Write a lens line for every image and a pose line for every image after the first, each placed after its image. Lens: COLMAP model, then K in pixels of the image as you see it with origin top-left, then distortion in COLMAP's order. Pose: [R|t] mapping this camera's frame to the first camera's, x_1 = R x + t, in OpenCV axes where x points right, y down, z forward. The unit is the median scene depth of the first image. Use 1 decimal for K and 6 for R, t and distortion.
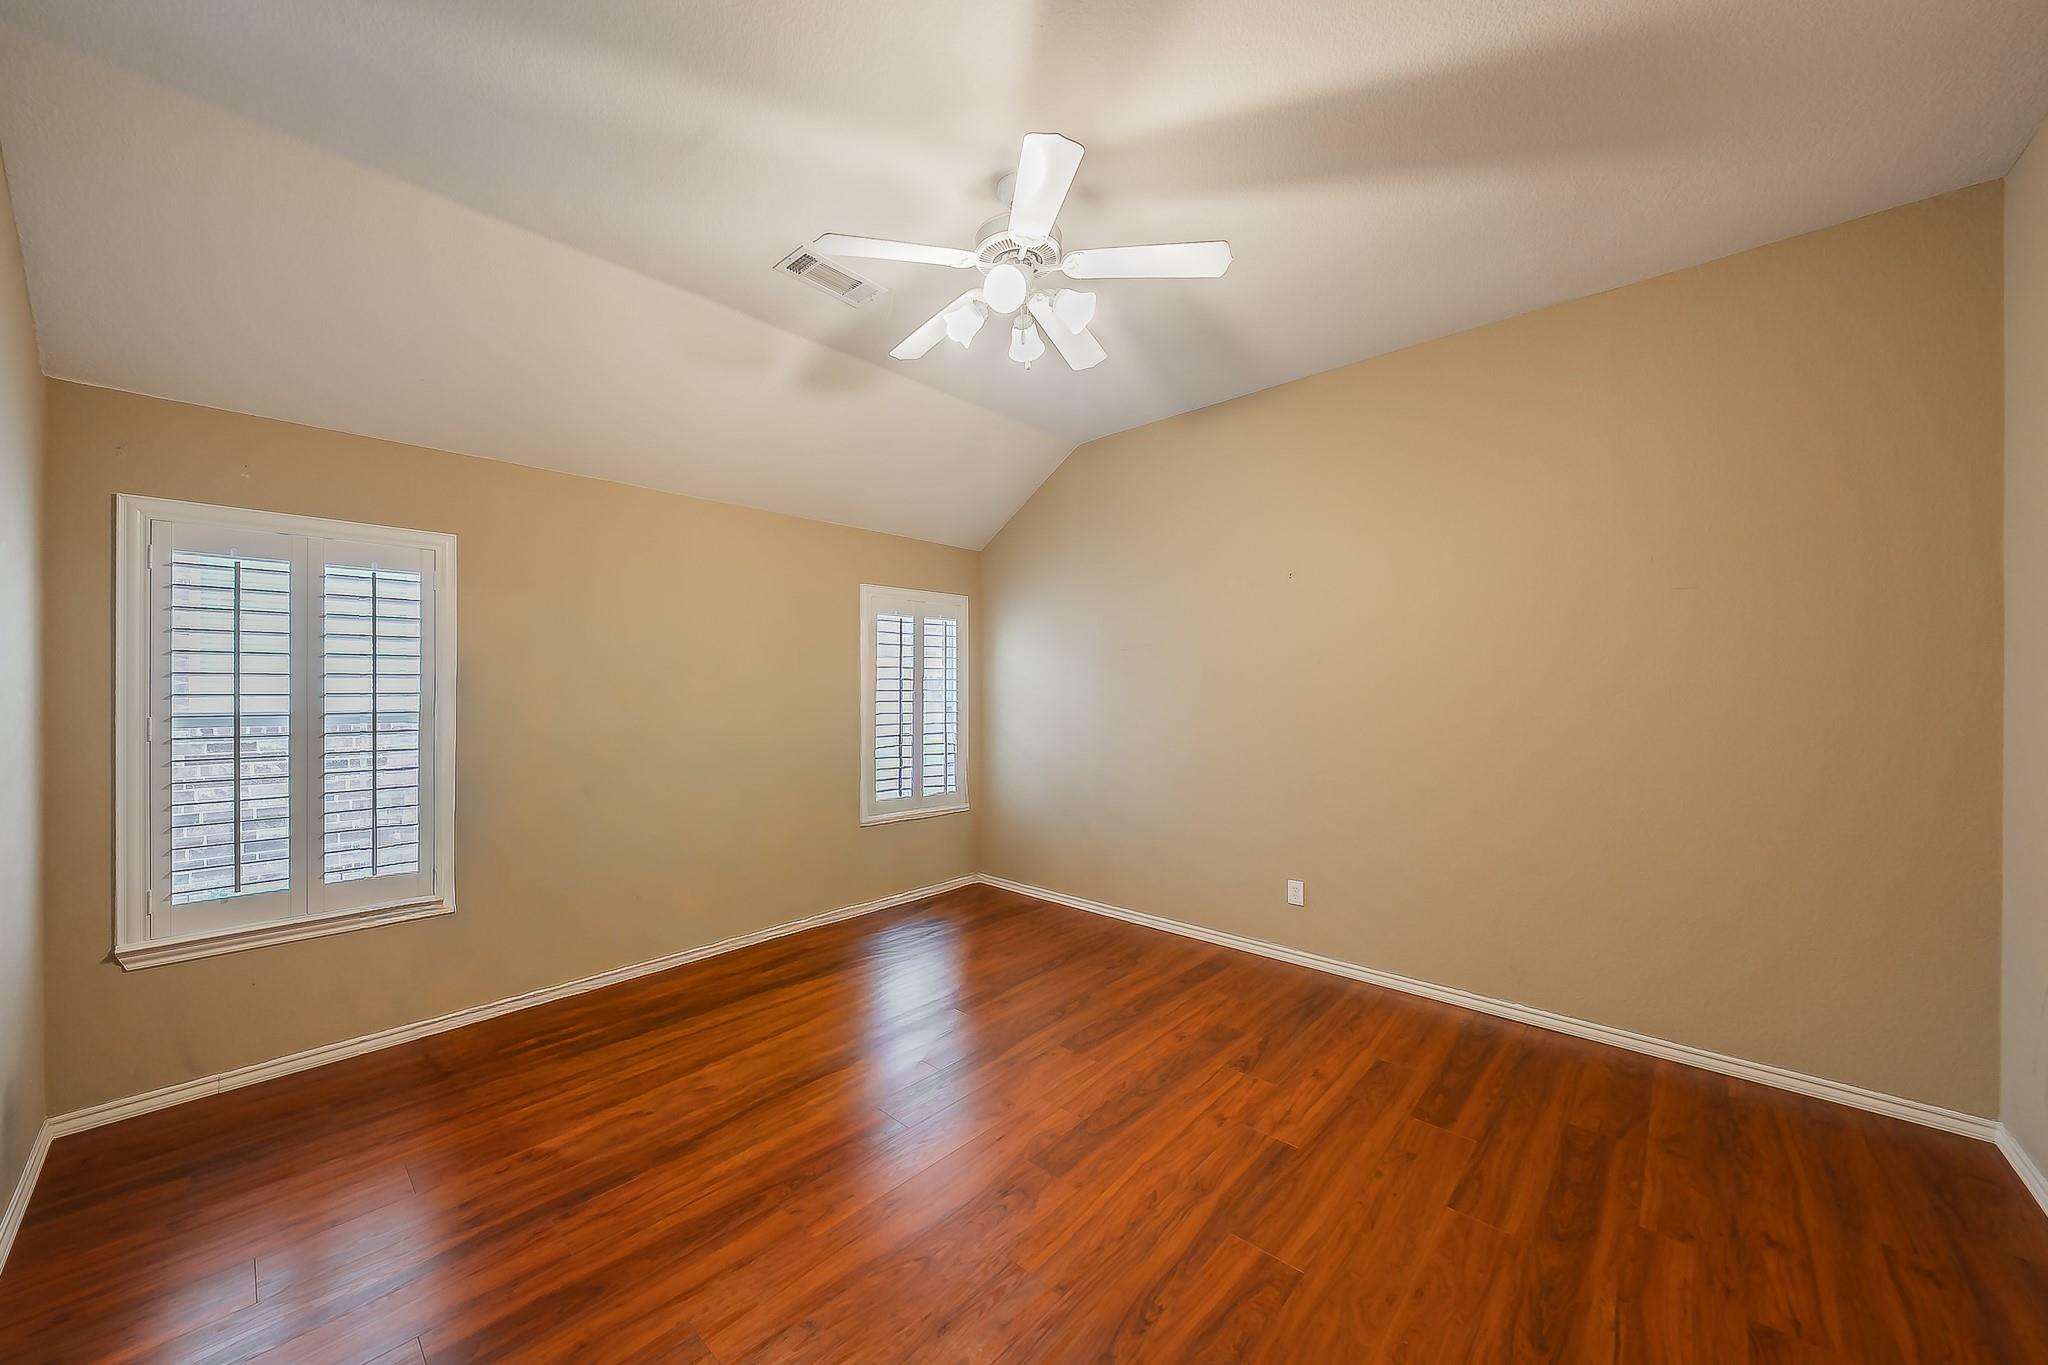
lens RADIAL K [[740.0, 0, 1022.7], [0, 740.0, 696.1], [0, 0, 1]] dist [-0.000047, -0.000108]
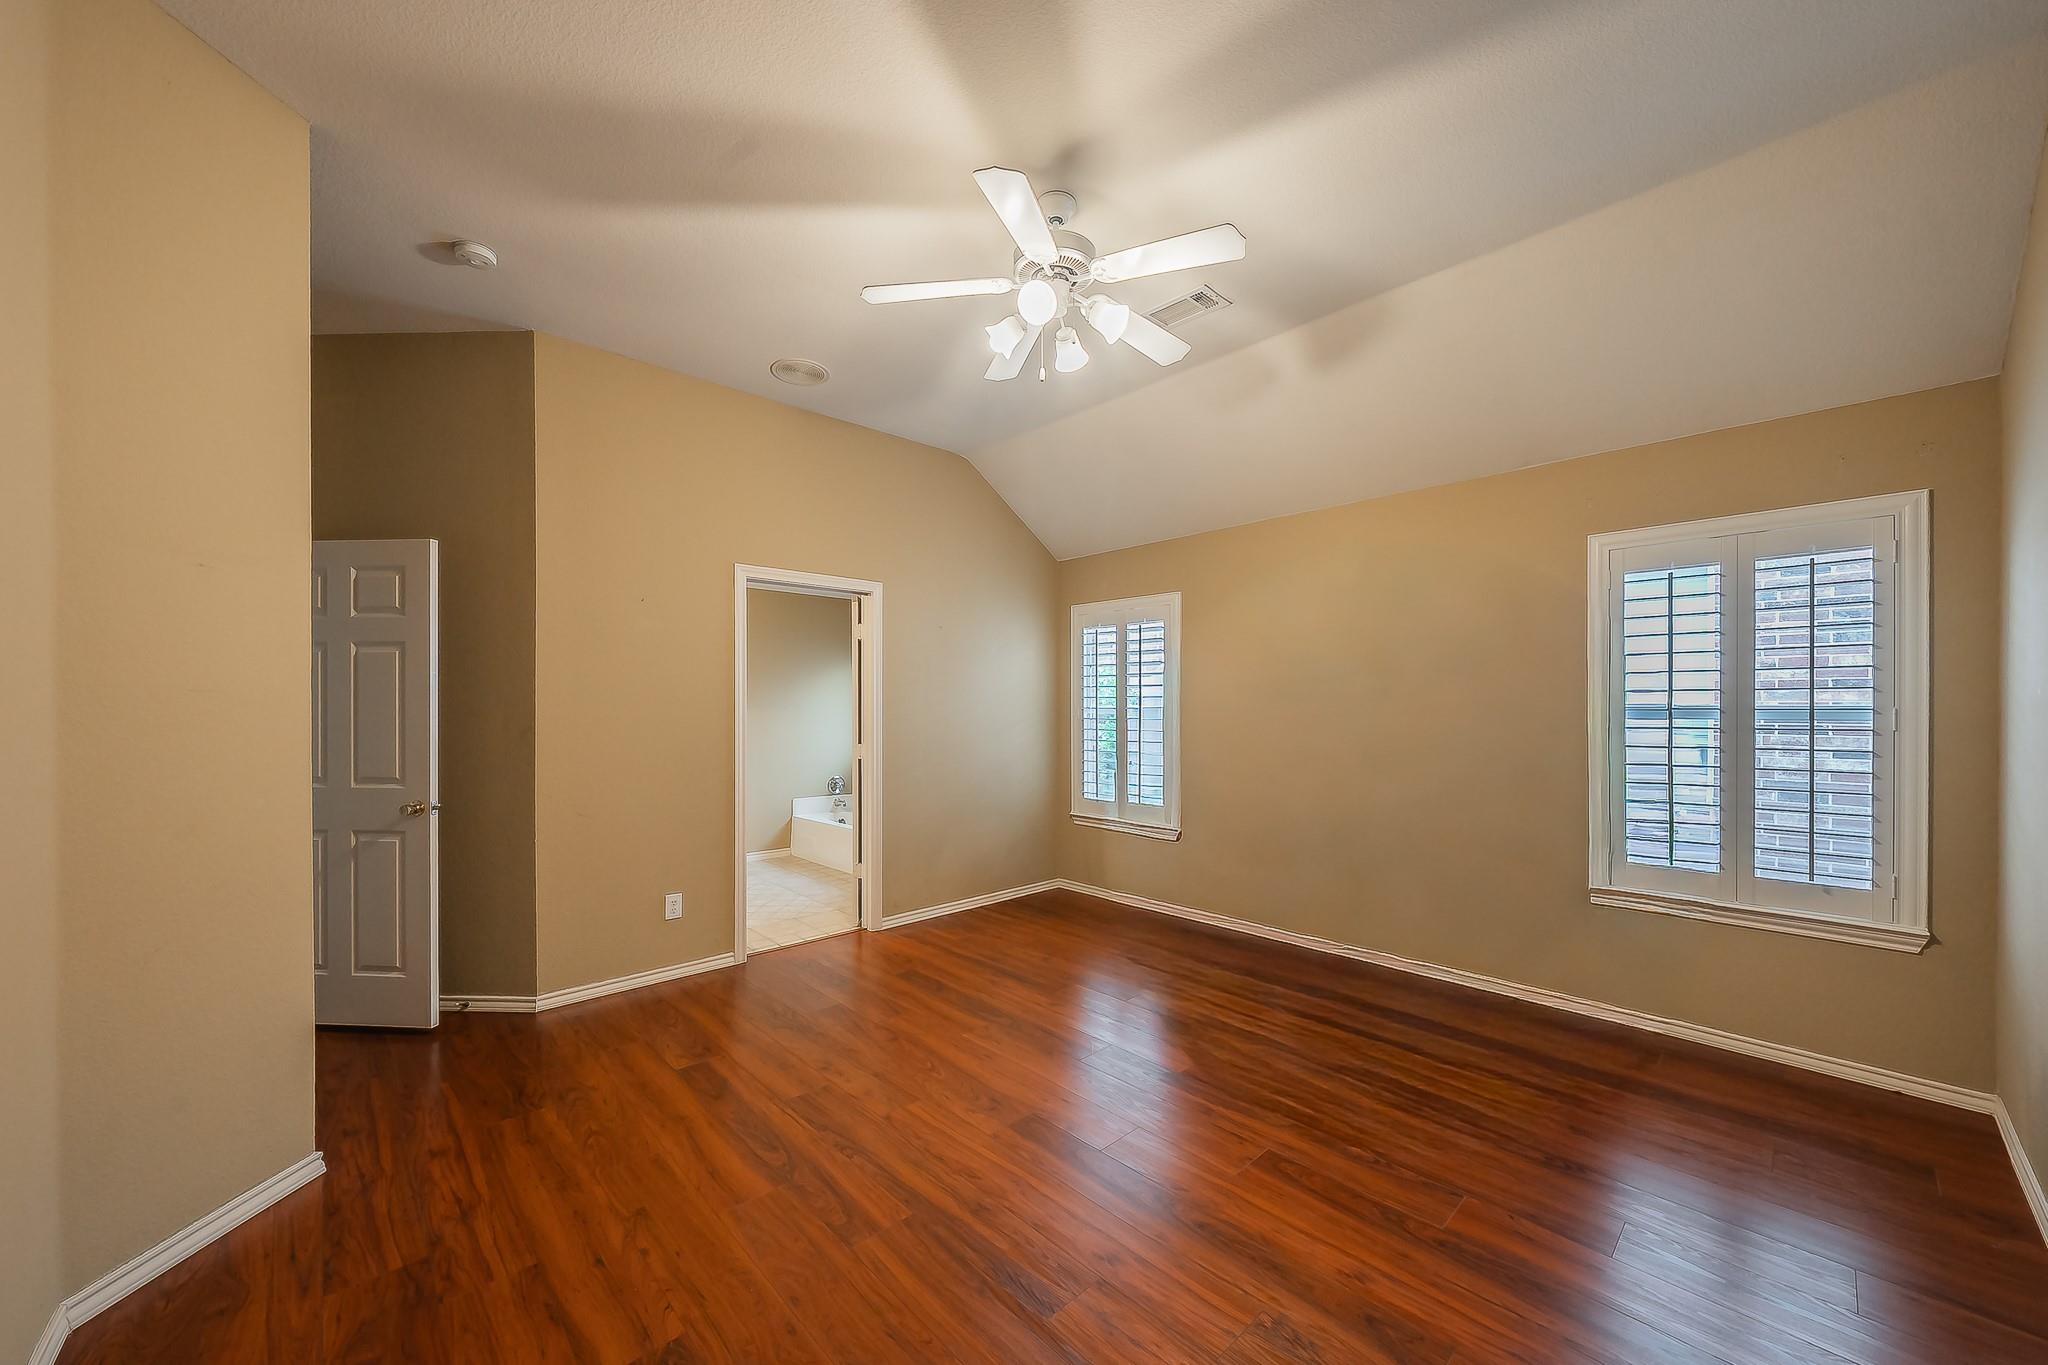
lens RADIAL K [[747.4, 0, 1028.5], [0, 747.4, 693.7], [0, 0, 1]] dist [-0.041195, 0.000057]
pose [[-0.076999, -0.002144, -0.997029, 0.496183], [0.006879, 0.999973, -0.002681, -0.001980], [0.997007, -0.007065, -0.076982, 0.476248]]
